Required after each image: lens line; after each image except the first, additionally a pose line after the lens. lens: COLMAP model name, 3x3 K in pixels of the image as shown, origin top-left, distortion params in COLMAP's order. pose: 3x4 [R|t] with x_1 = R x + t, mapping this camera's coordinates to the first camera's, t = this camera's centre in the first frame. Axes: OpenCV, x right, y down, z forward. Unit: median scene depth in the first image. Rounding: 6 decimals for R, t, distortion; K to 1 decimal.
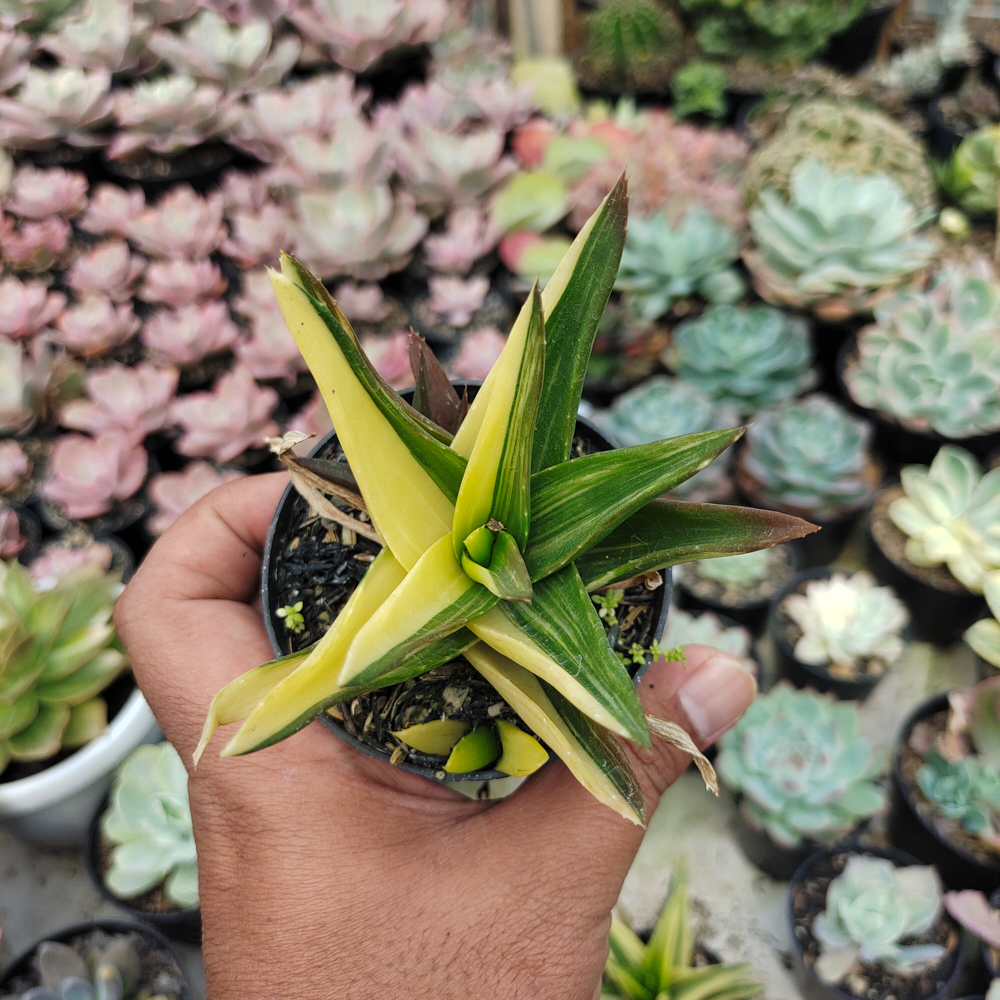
lens RADIAL K [[1075.8, 0, 500.7], [0, 1075.8, 502.7], [0, 0, 1]] dist [-0.021977, 0.042296]
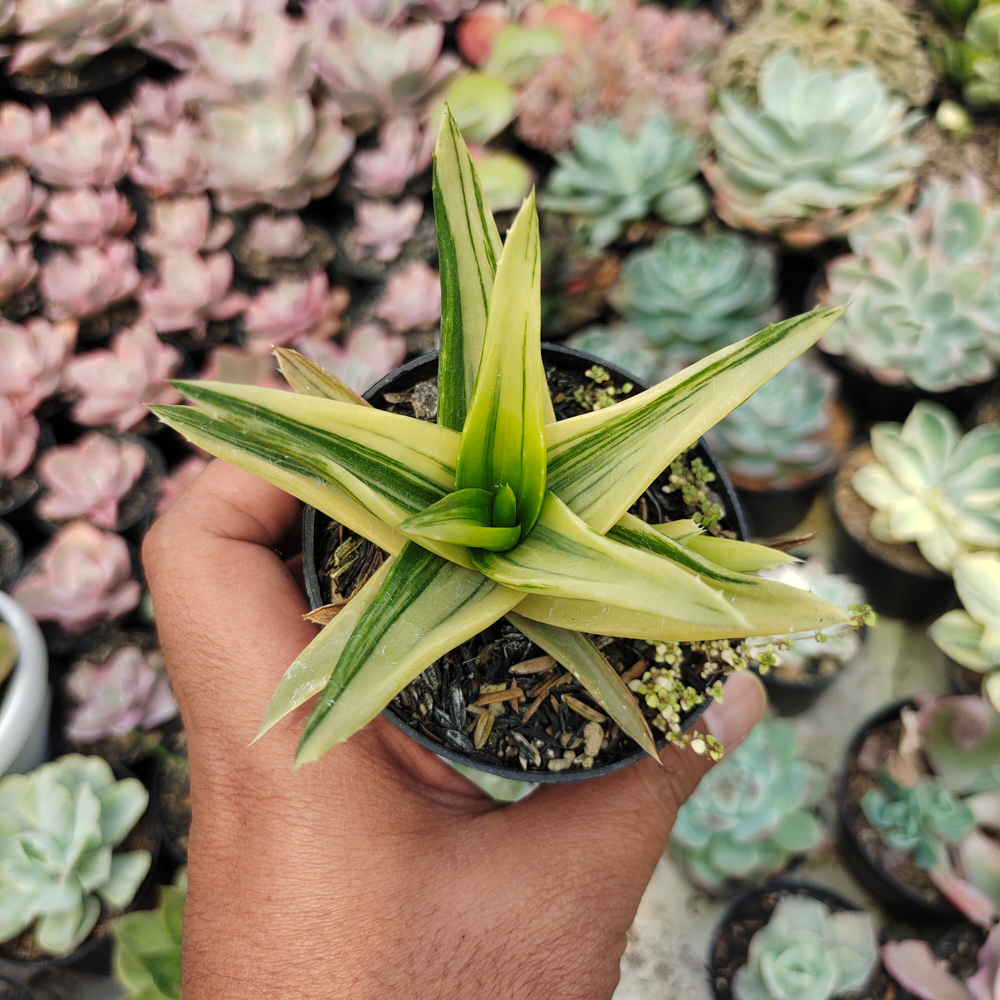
lens RADIAL K [[1075.8, 0, 500.7], [0, 1075.8, 502.7], [0, 0, 1]] dist [-0.021977, 0.042296]
pose [[0.998933, -0.024460, -0.039176, 0.089818], [0.029088, 0.992067, 0.122300, -0.074504], [0.035874, -0.123309, 0.991720, 0.097160]]
